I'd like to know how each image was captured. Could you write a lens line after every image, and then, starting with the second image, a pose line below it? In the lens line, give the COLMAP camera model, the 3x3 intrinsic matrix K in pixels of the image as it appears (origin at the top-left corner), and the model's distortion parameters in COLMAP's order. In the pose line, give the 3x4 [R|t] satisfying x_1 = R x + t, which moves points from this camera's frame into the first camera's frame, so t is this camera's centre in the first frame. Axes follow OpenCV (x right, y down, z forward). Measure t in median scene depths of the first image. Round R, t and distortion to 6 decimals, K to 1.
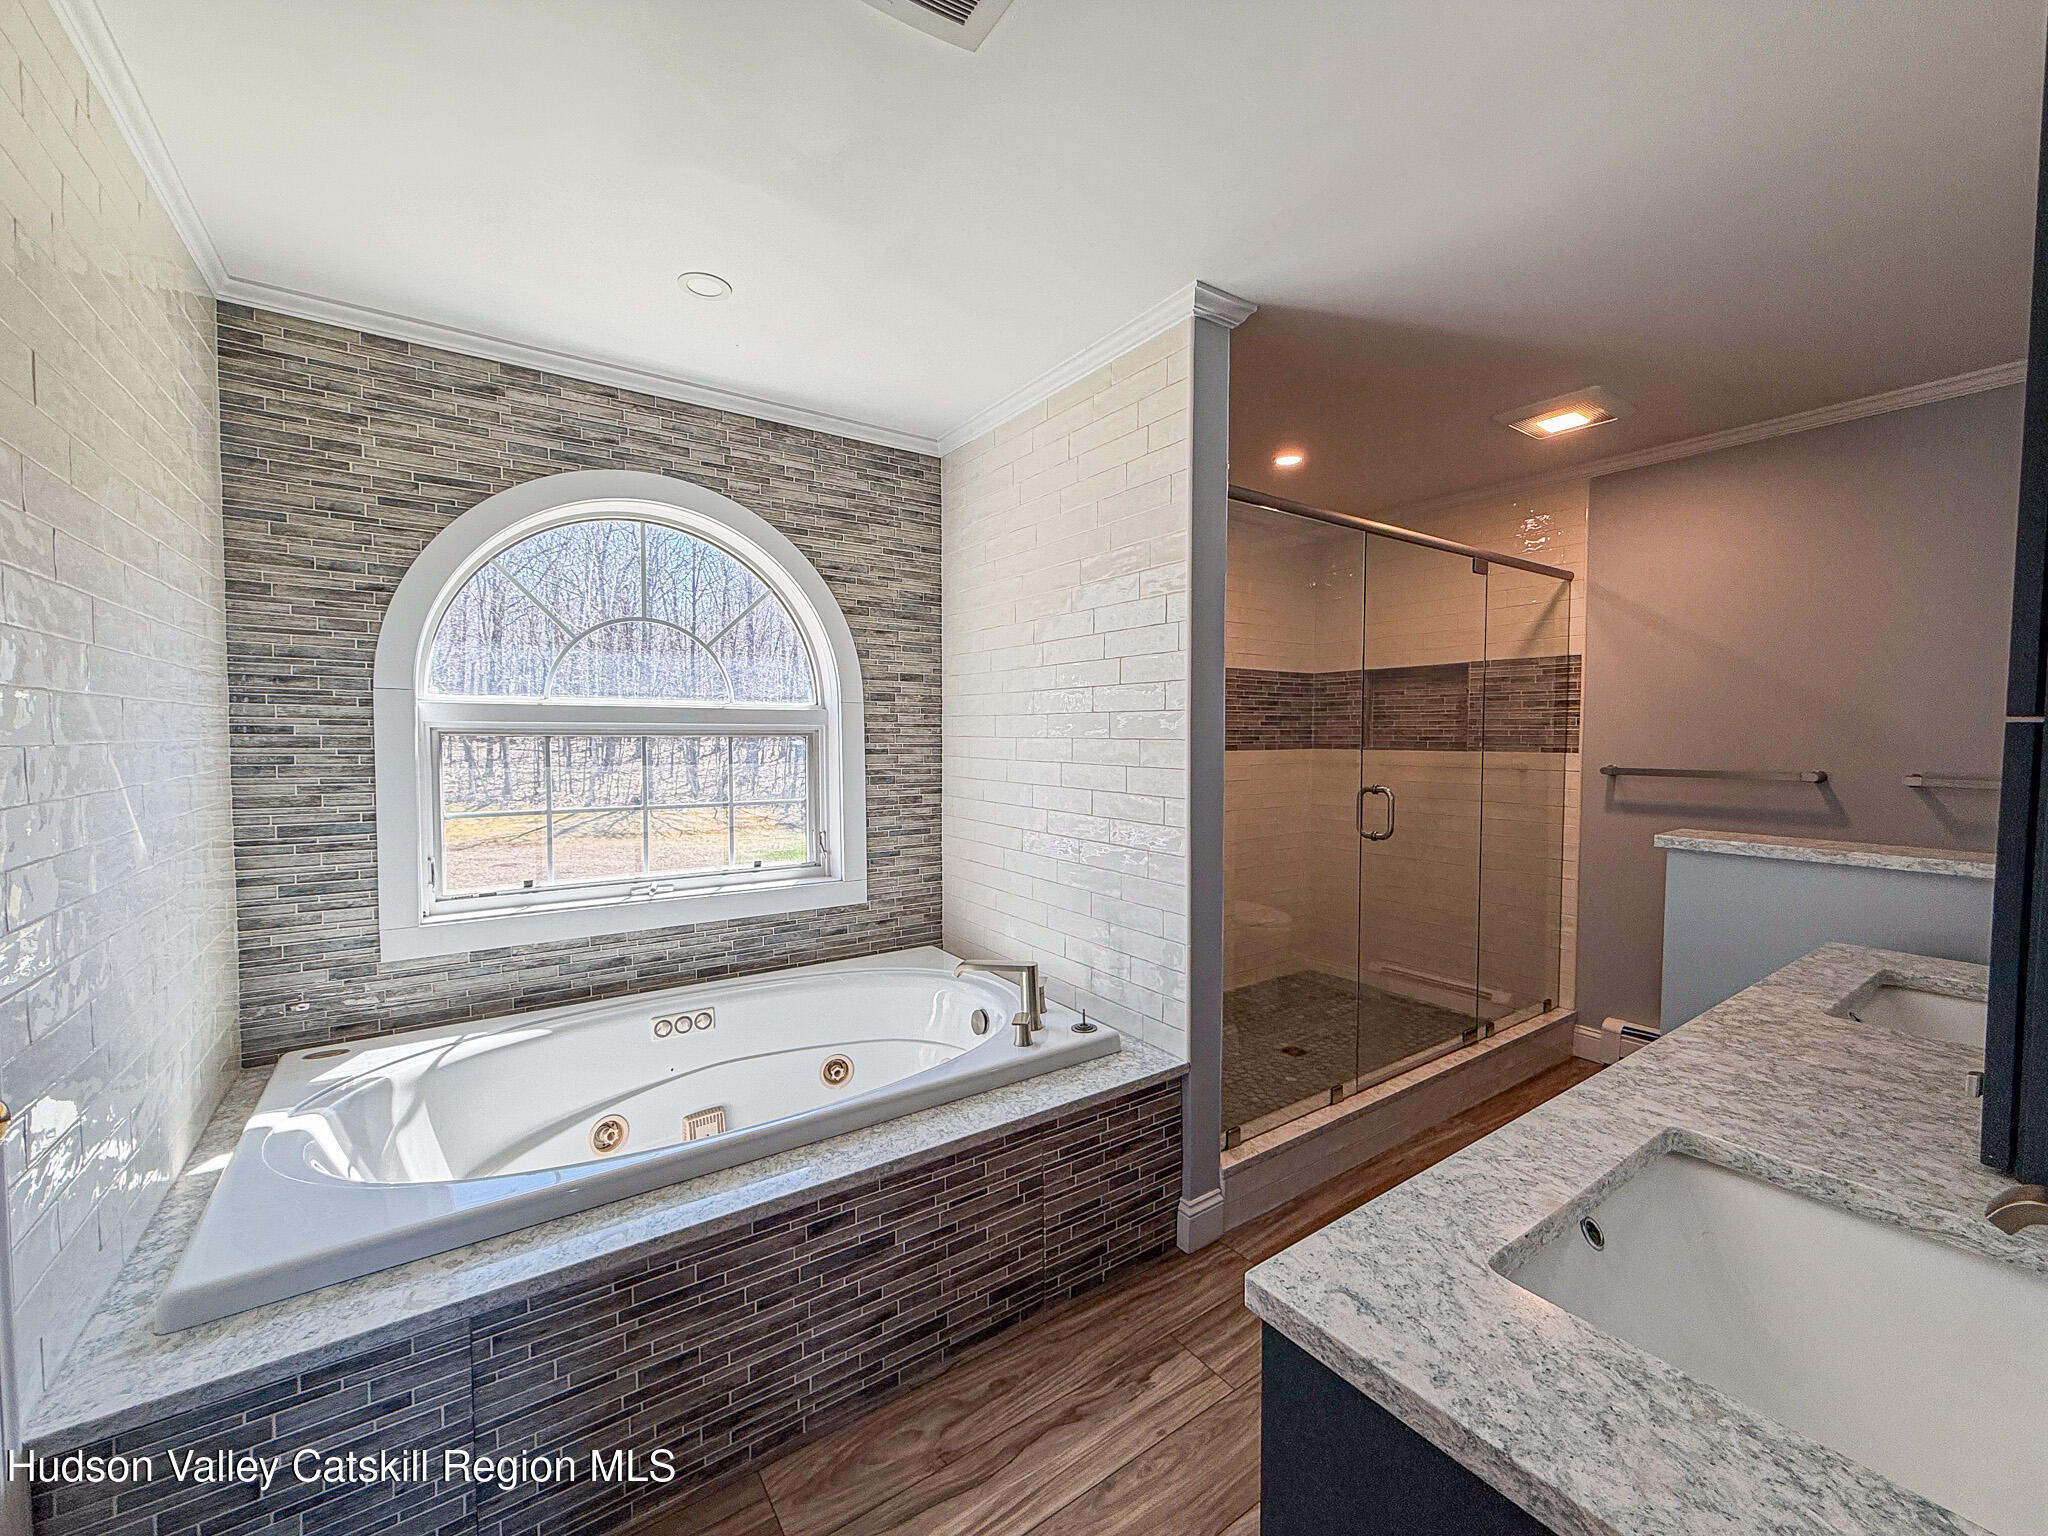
lens RADIAL K [[817.4, 0, 1030.3], [0, 817.4, 771.4], [0, 0, 1]] dist [-0.003774, 0.000525]
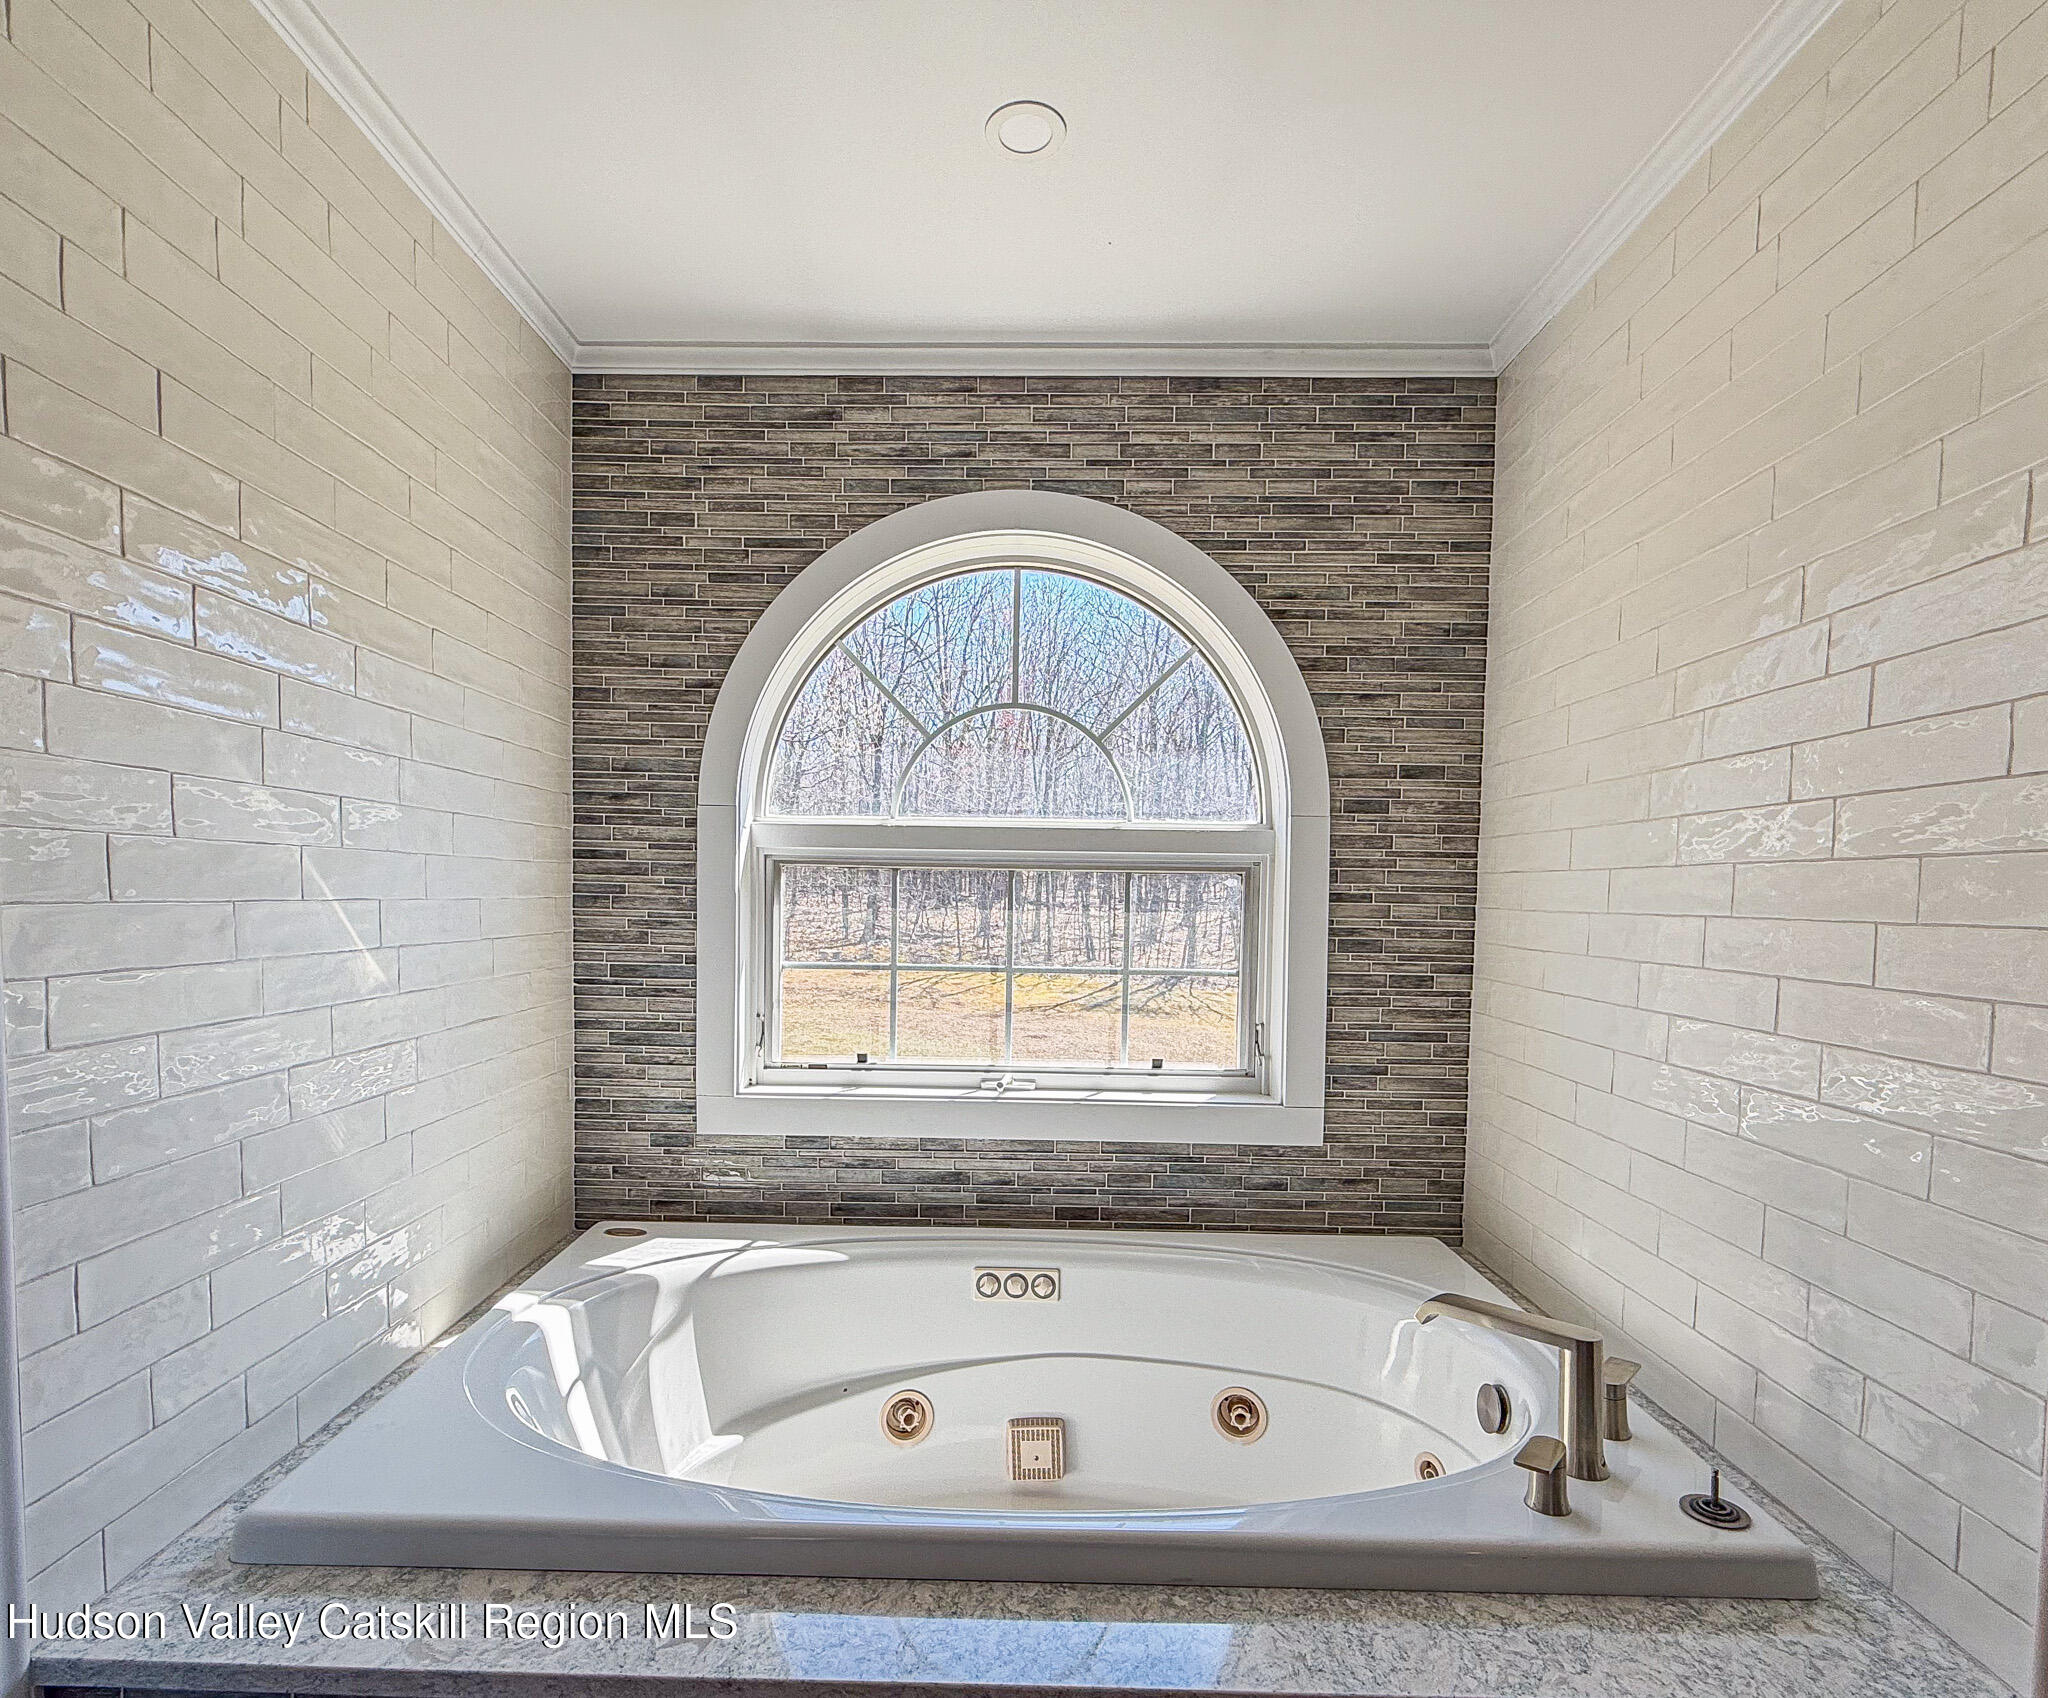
lens RADIAL K [[1030.6, 0, 999.8], [0, 1030.6, 956.6], [0, 0, 1]] dist [-0.000346, 0.000054]
pose [[0.806648, 0.044333, -0.589368, 0.067380], [-0.039653, 0.998995, 0.020874, 0.017333], [0.589701, 0.006532, 0.807595, 0.310327]]
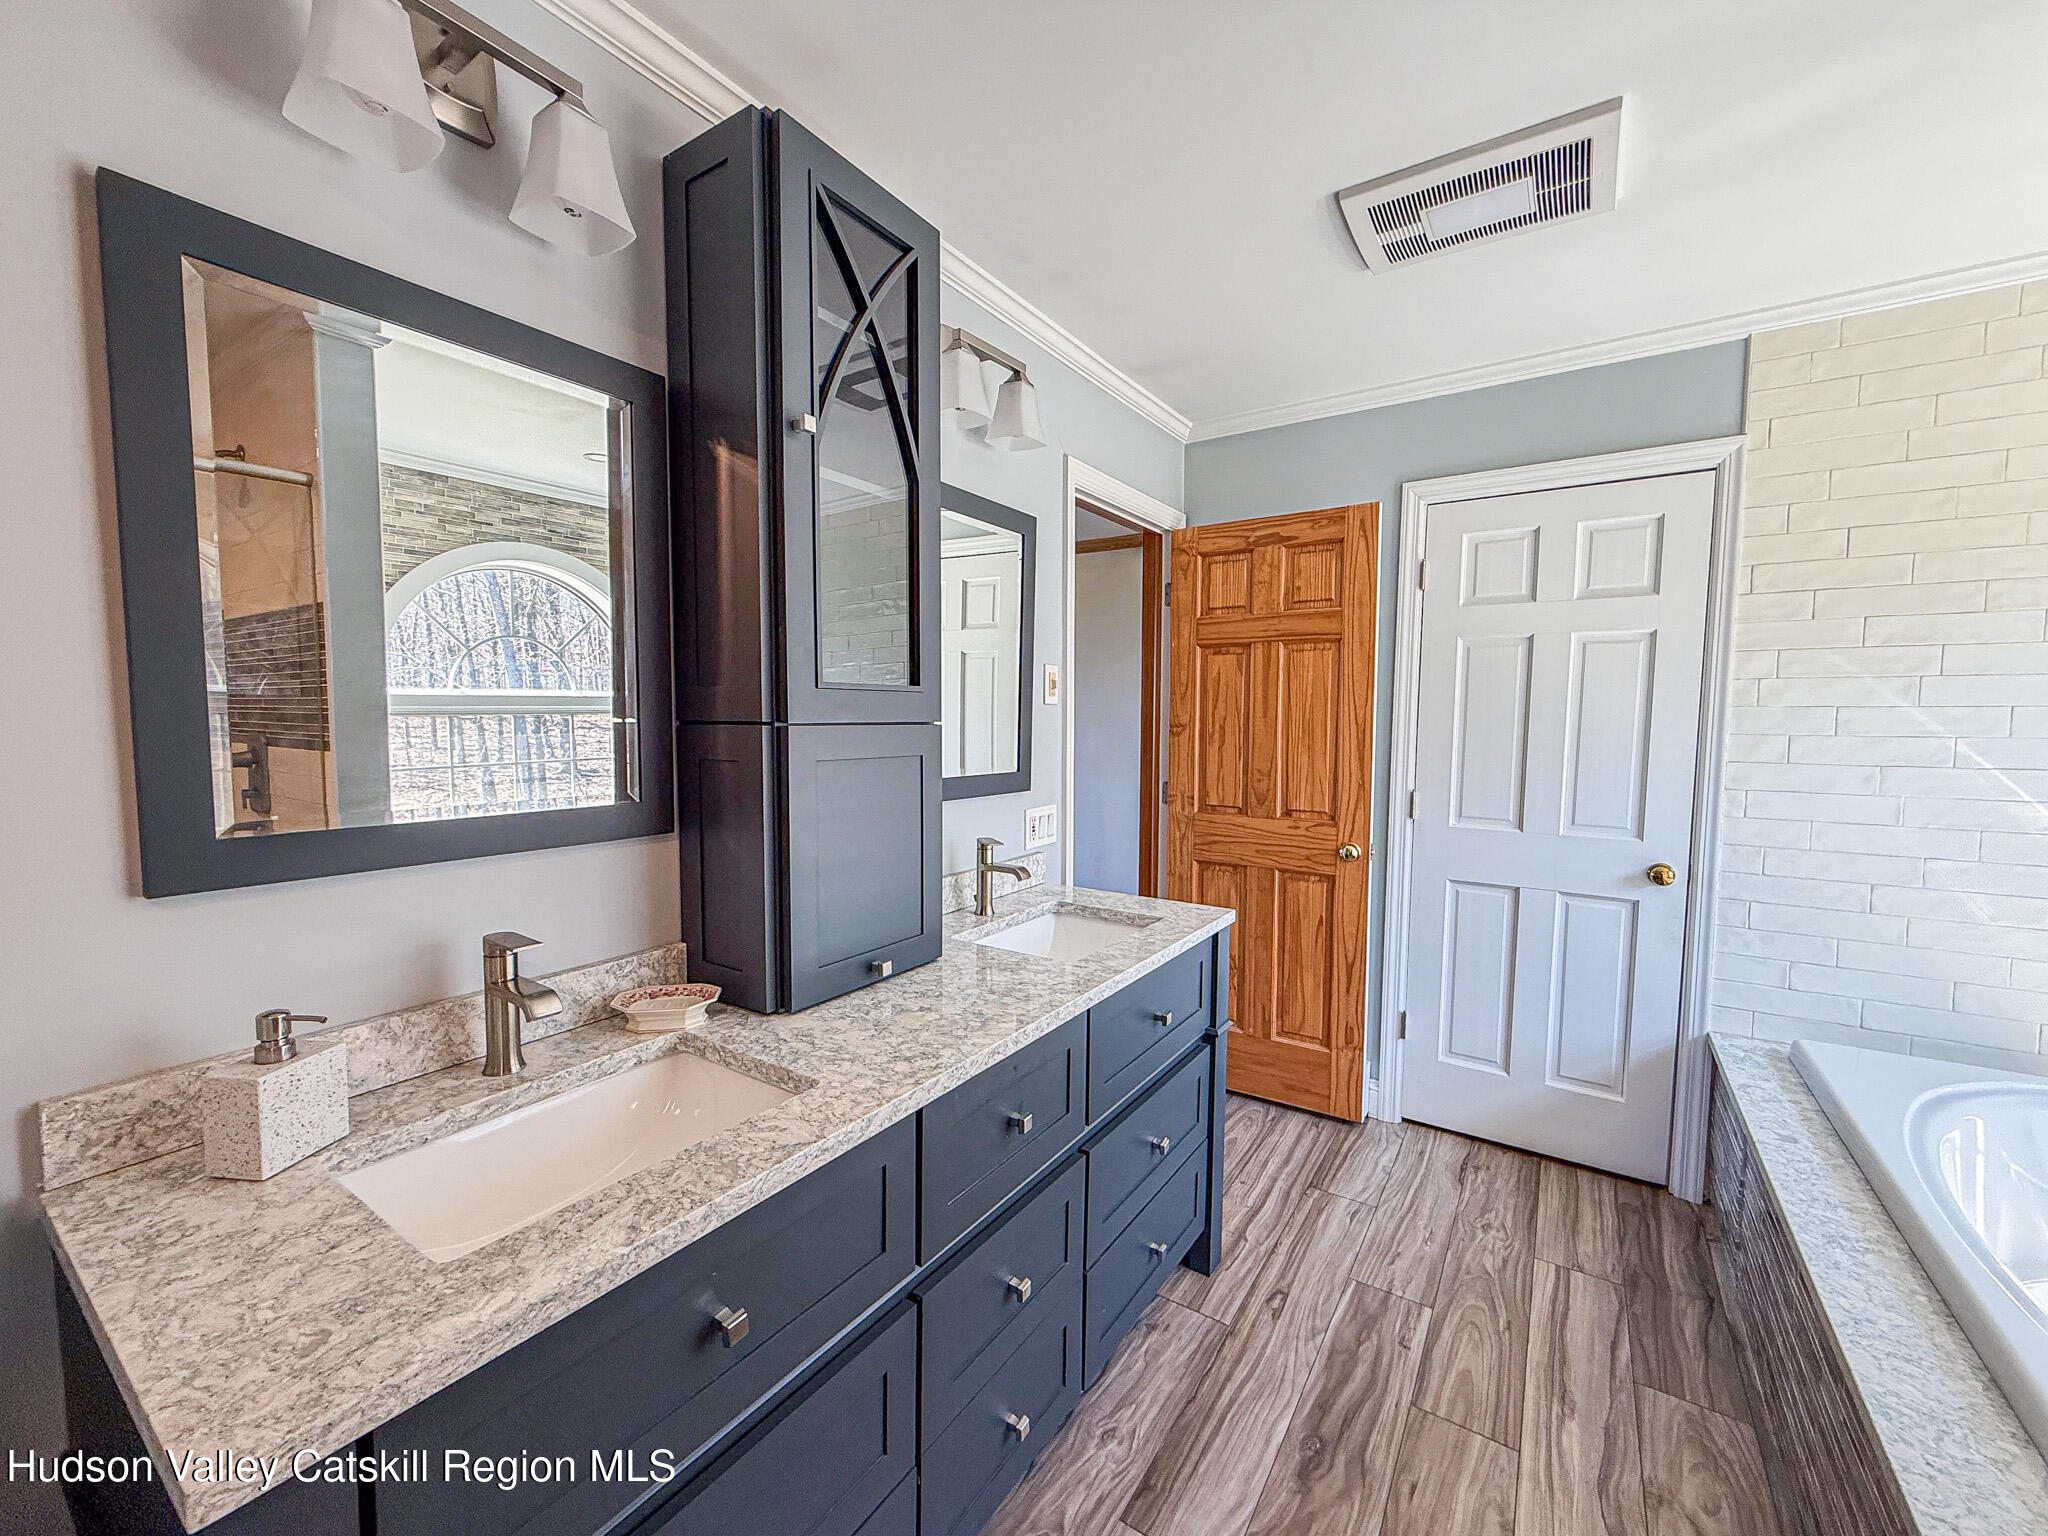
lens RADIAL K [[817.4, 0, 1022.4], [0, 817.4, 766.5], [0, 0, 1]] dist [-0.003774, 0.000525]
pose [[-0.934035, 0.021145, -0.356555, 0.578167], [-0.020280, 0.993496, 0.112045, -0.062370], [0.356605, 0.111885, -0.927531, 0.971190]]
